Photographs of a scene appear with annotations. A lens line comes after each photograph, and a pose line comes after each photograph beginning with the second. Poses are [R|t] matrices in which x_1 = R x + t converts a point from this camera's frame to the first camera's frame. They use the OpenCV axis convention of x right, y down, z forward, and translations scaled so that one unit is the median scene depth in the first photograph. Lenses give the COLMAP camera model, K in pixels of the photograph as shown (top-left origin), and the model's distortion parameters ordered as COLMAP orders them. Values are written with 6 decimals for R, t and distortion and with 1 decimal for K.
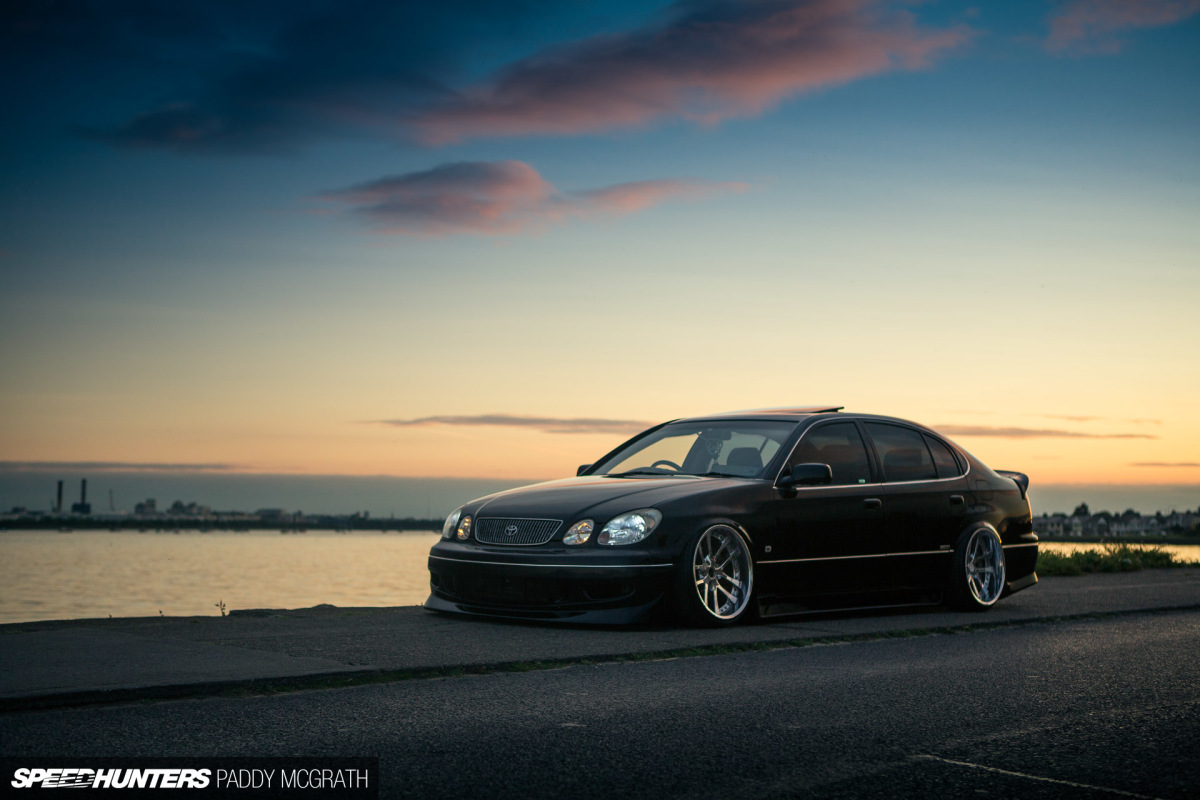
lens RADIAL K [[1625.5, 0, 592.9], [0, 1625.5, 398.2], [0, 0, 1]] dist [0.004966, 0.000000]
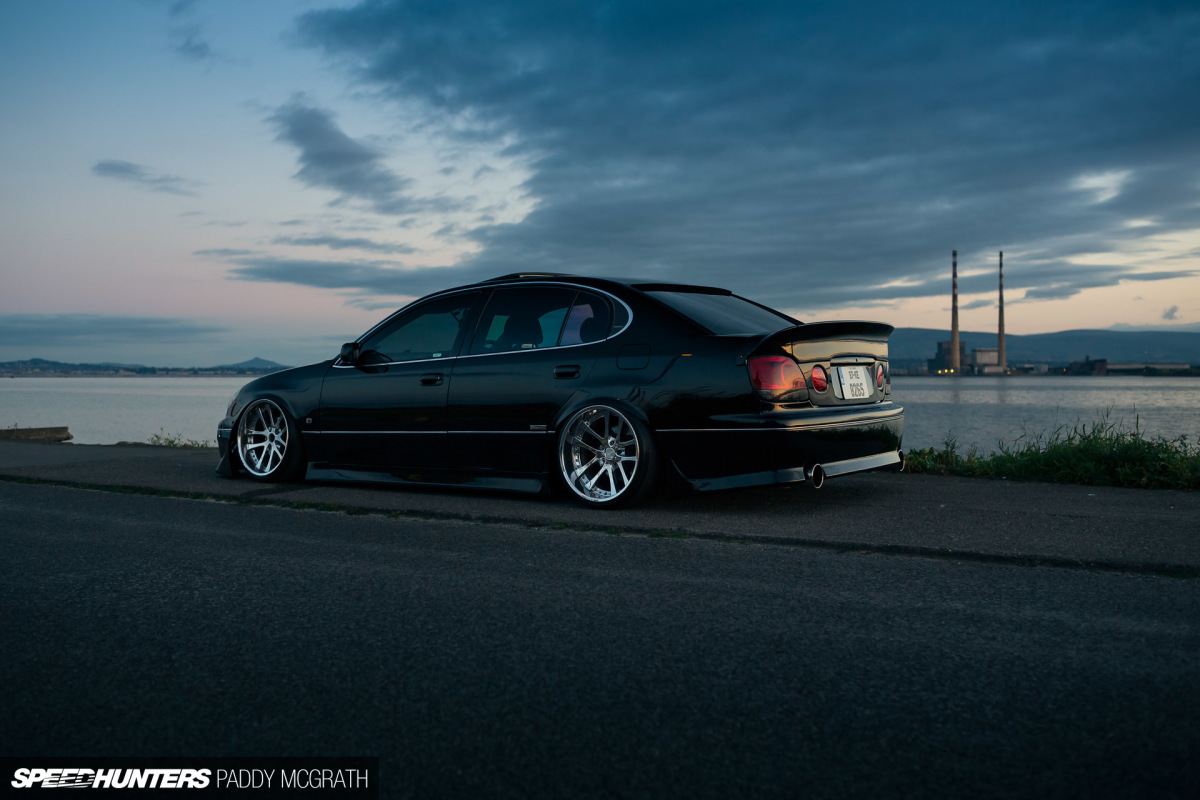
lens RADIAL K [[1200.0, 0, 568.5], [0, 1200.0, 398.7], [0, 0, 1]] dist [-0.050834, 0.000000]
pose [[0.097902, 0.012448, -0.995118, 0.983332], [0.085075, 0.996157, 0.020831, 0.076894], [0.991553, -0.086699, 0.096466, 1.124295]]
